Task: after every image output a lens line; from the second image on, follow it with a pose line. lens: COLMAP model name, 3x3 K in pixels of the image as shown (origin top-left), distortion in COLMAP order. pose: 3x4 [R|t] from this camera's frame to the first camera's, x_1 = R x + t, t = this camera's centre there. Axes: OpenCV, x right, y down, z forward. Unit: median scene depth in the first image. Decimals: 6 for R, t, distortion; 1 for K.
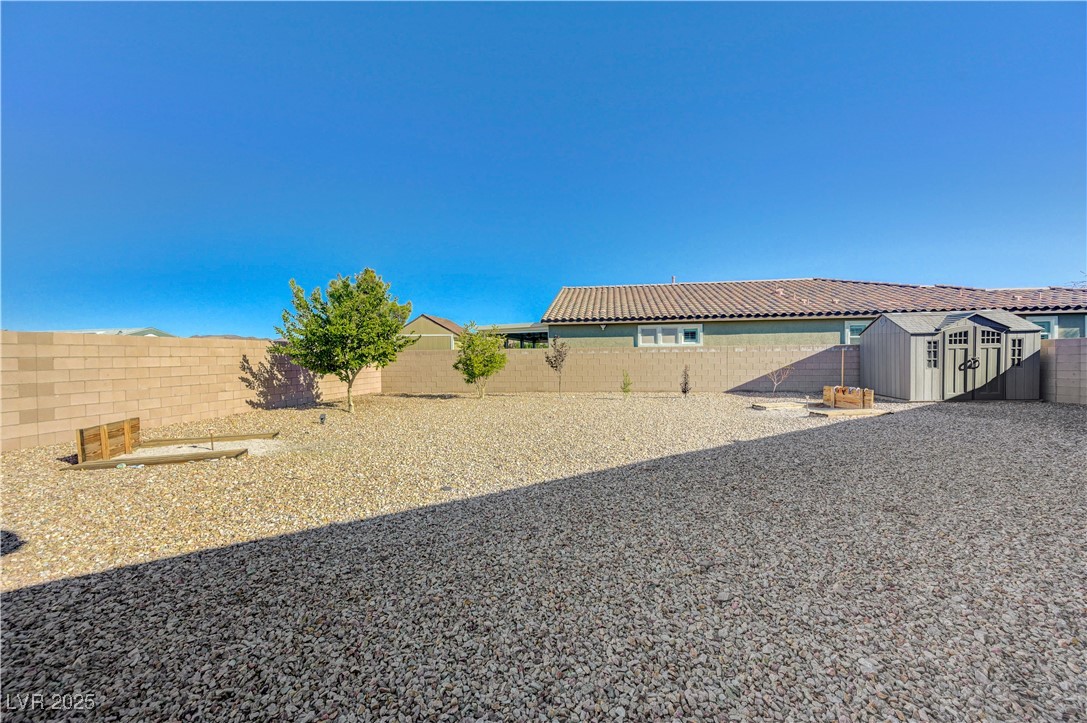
lens RADIAL K [[430.3, 0, 549.5], [0, 430.3, 364.6], [0, 0, 1]] dist [-0.001320, 0.000702]
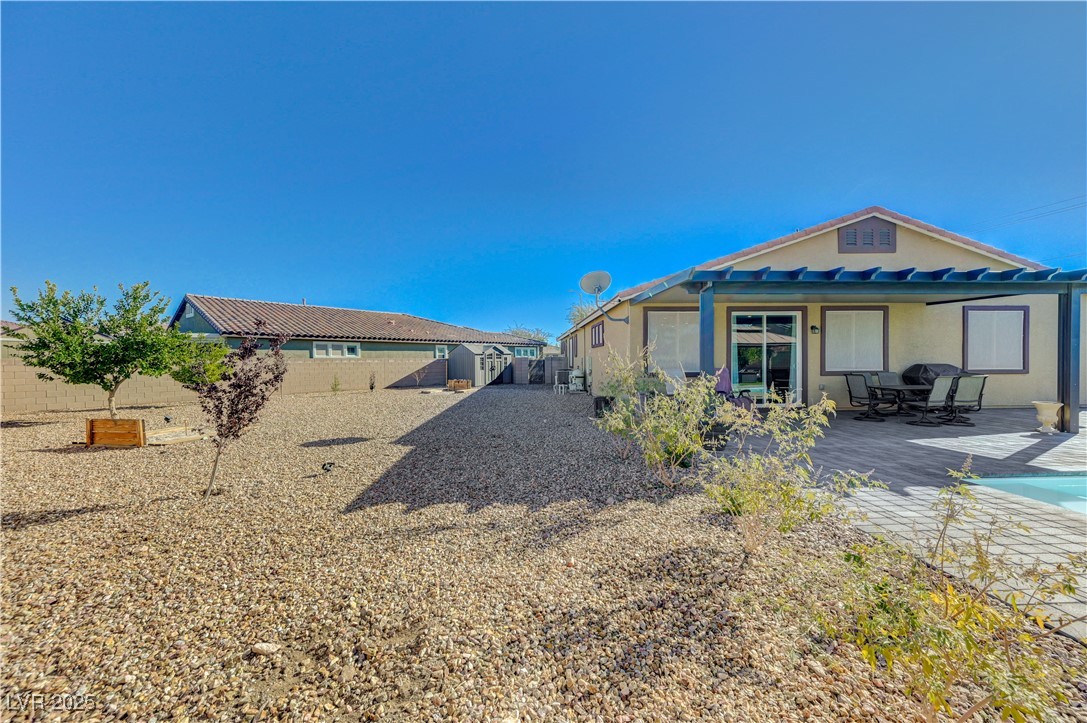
lens RADIAL K [[430.3, 0, 548.4], [0, 430.3, 362.4], [0, 0, 1]] dist [-0.001320, 0.000702]
pose [[0.502693, 0.003615, 0.864457, -0.599613], [0.022173, 0.999608, -0.017074, 0.009998], [-0.864180, 0.027751, 0.502416, -0.273461]]
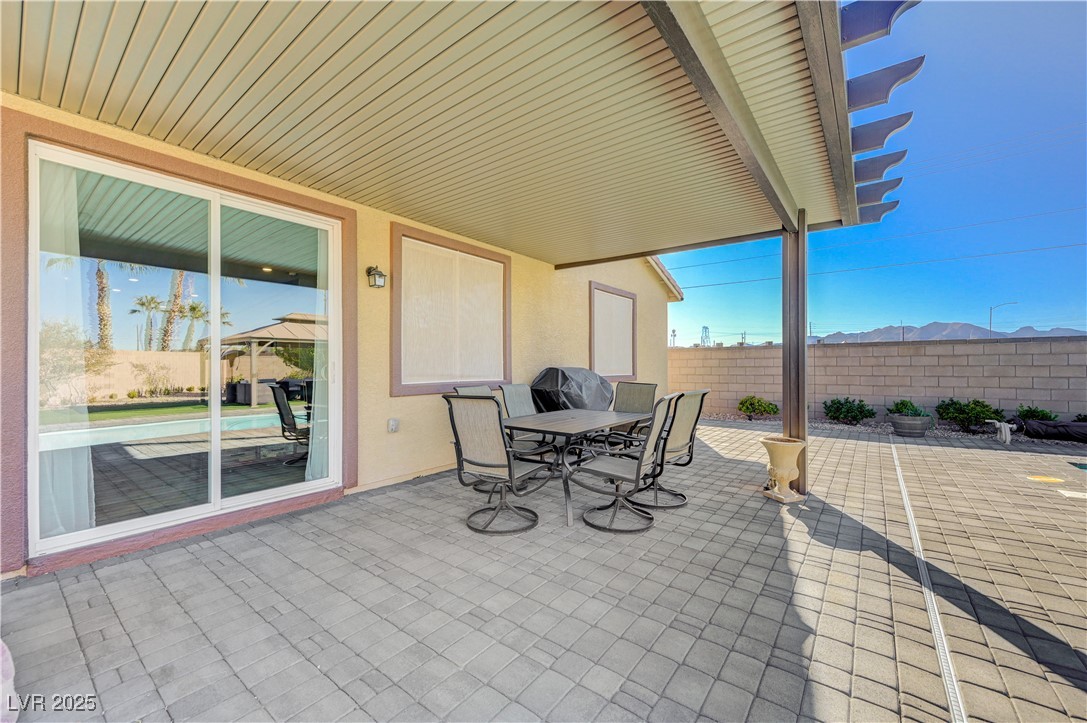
lens RADIAL K [[430.3, 0, 547.6], [0, 430.3, 364.3], [0, 0, 1]] dist [-0.001320, 0.000702]
pose [[-0.336755, 0.016802, 0.941442, -0.050791], [0.030560, 0.999509, -0.006907, 0.013621], [-0.941096, 0.026444, -0.337103, -0.307810]]
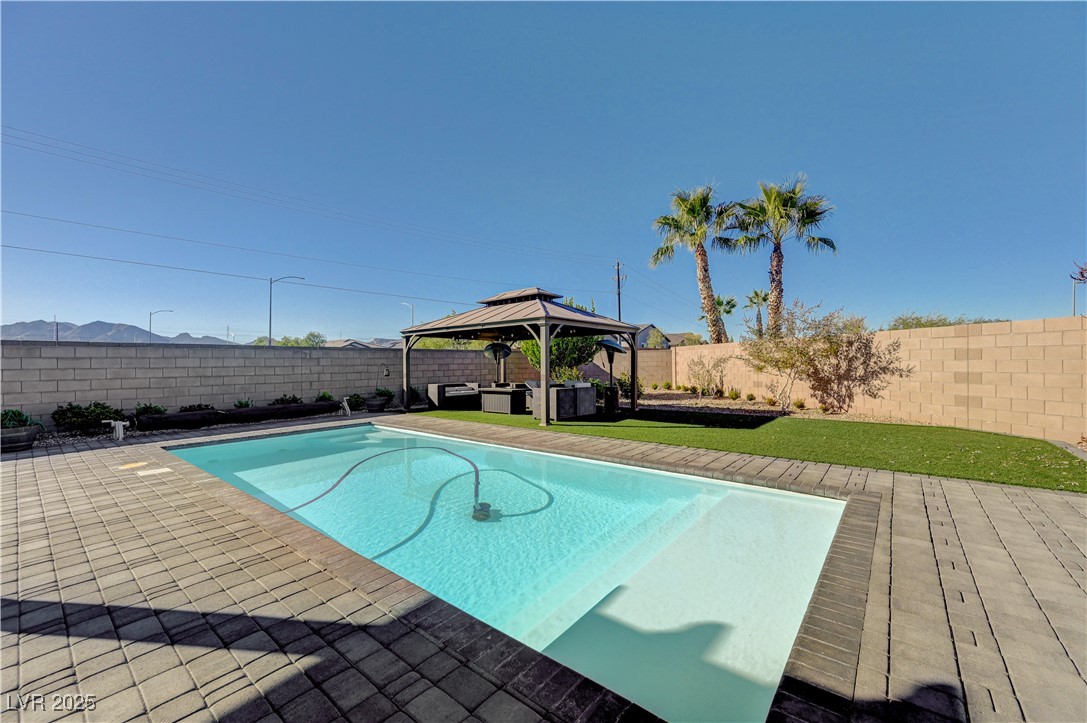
lens RADIAL K [[430.3, 0, 550.8], [0, 430.3, 360.2], [0, 0, 1]] dist [-0.001320, 0.000702]
pose [[-0.950259, 0.021555, -0.310714, -0.099766], [0.015362, 0.999632, 0.022365, 0.014068], [0.311081, 0.016479, -0.950240, -0.296588]]
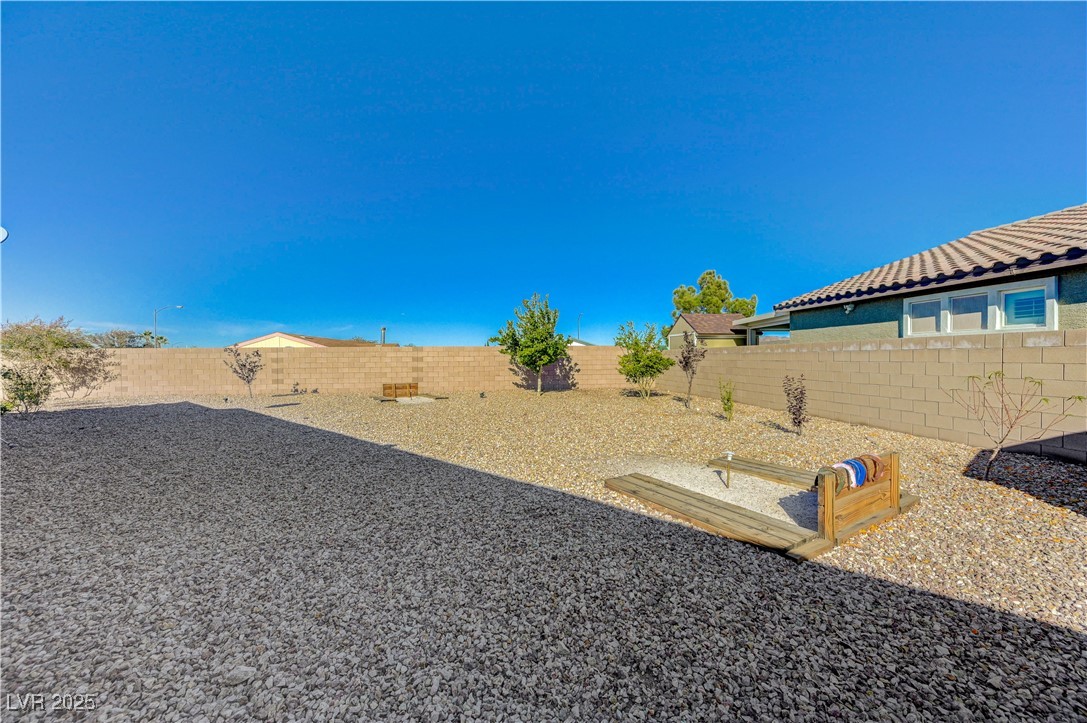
lens RADIAL K [[430.3, 0, 544.8], [0, 430.3, 359.1], [0, 0, 1]] dist [-0.001320, 0.000702]
pose [[0.263394, 0.010701, -0.964629, 0.650627], [-0.015823, 0.999852, 0.006771, -0.013918], [0.964559, 0.013480, 0.263524, 0.472529]]
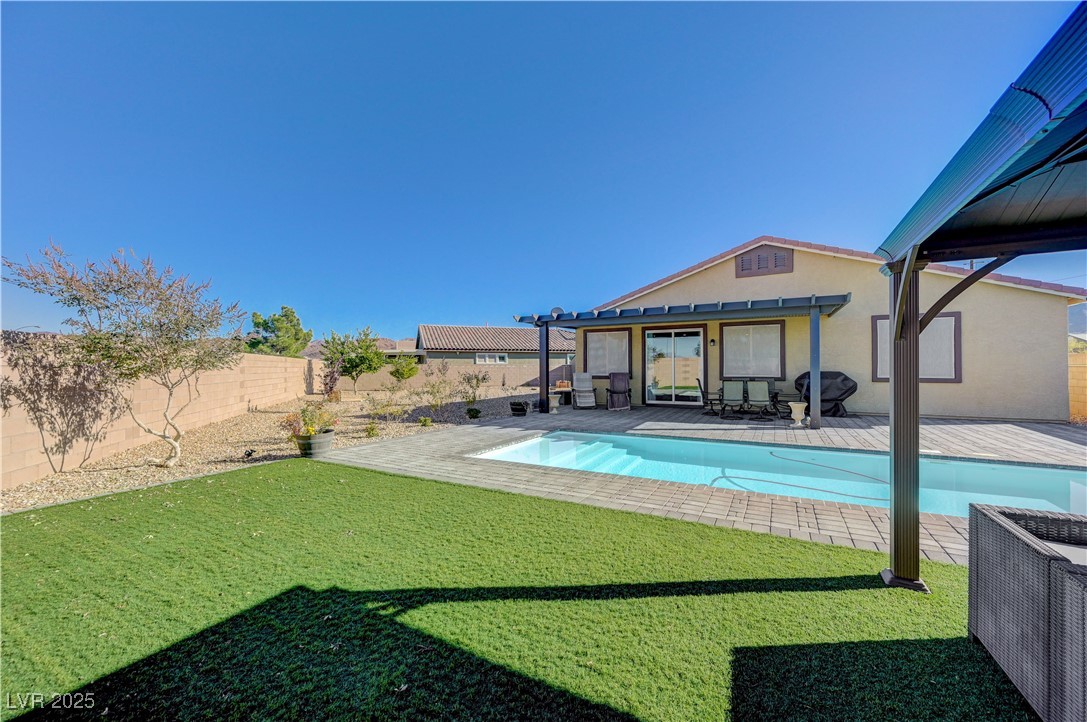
lens RADIAL K [[430.3, 0, 547.5], [0, 430.3, 361.9], [0, 0, 1]] dist [-0.001320, 0.000702]
pose [[0.876768, 0.014724, 0.480689, -0.475015], [0.003702, 0.999295, -0.037360, 0.024462], [-0.480900, 0.034536, 0.876095, -0.904778]]
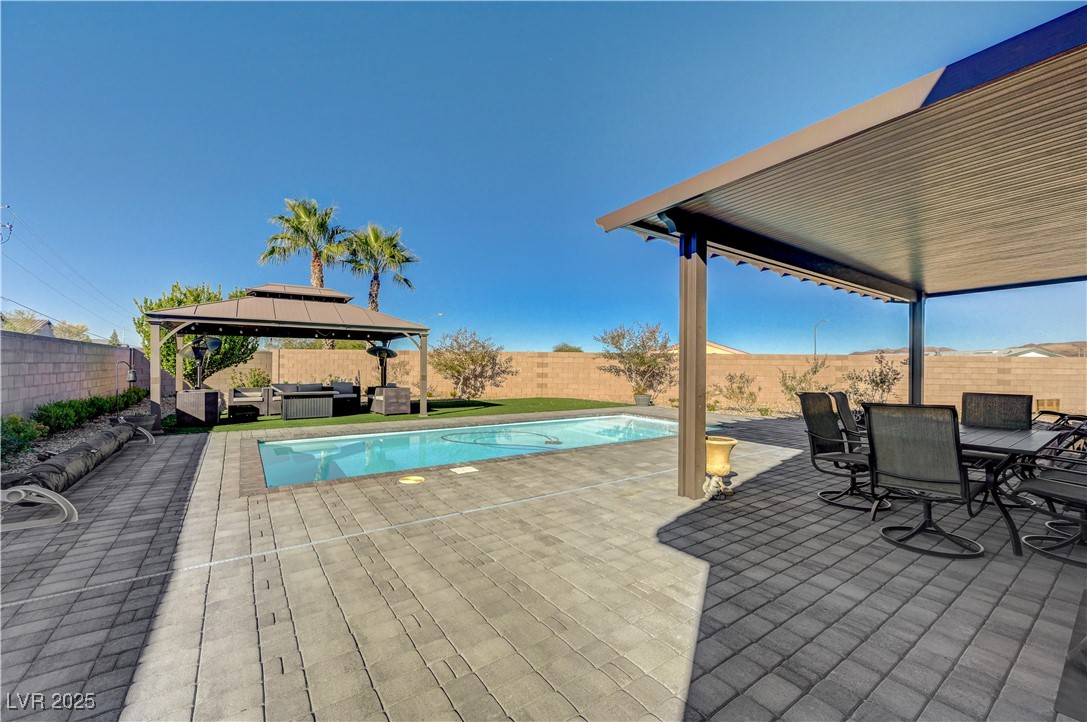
lens RADIAL K [[430.3, 0, 544.1], [0, 430.3, 370.7], [0, 0, 1]] dist [-0.001320, 0.000702]
pose [[0.037702, 0.024326, -0.998993, 0.422792], [-0.035939, 0.999090, 0.022972, 0.014384], [0.998643, 0.035036, 0.038542, -0.656850]]
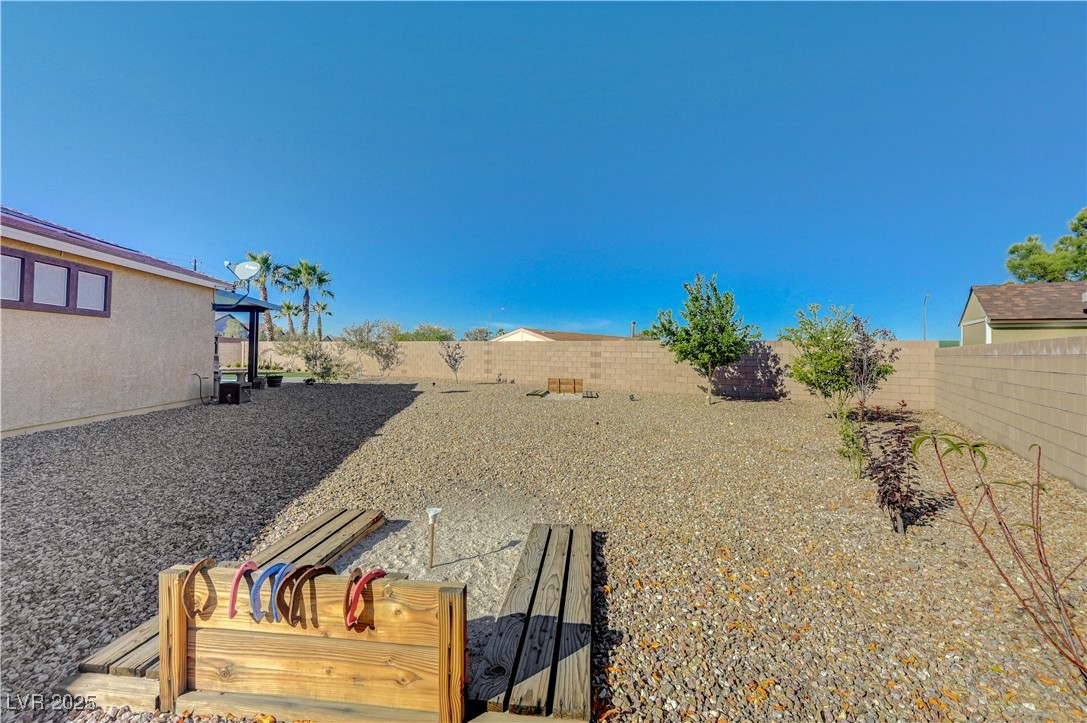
lens RADIAL K [[457.2, 0, 543.4], [0, 457.2, 344.4], [0, 0, 1]] dist [-0.004818, -0.000209]
pose [[-0.406888, -0.011761, -0.913402, 0.560525], [-0.030697, 0.999528, 0.000804, -0.021908], [0.912962, 0.028365, -0.407057, 0.791770]]
